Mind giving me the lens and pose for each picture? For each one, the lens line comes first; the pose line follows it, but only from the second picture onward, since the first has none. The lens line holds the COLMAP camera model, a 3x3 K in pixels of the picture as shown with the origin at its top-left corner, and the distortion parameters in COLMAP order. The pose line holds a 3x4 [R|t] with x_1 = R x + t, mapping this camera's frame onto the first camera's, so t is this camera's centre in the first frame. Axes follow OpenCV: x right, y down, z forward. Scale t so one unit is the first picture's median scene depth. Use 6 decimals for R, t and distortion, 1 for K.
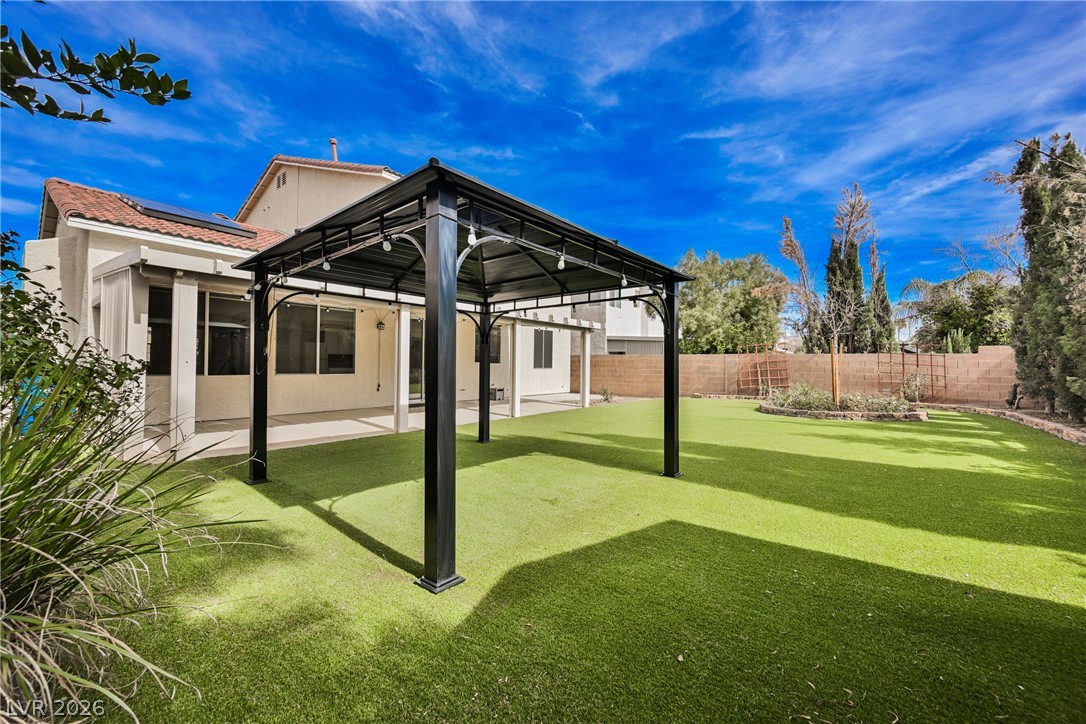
lens RADIAL K [[436.2, 0, 565.0], [0, 436.2, 356.7], [0, 0, 1]] dist [-0.000288, -0.000093]
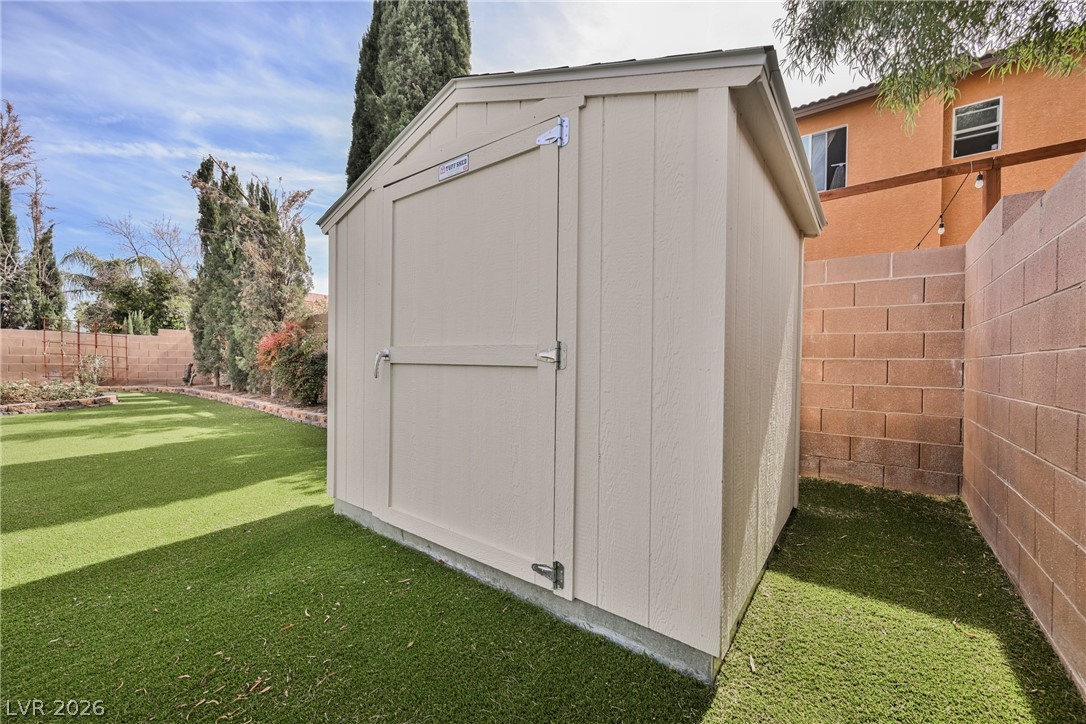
lens RADIAL K [[424.5, 0, 544.5], [0, 424.5, 363.8], [0, 0, 1]] dist [0.000678, 0.000027]
pose [[-0.000662, -0.019838, 0.999803, -0.096391], [-0.032465, 0.999277, 0.019806, 0.010597], [-0.999473, -0.032446, -0.001306, 0.071390]]
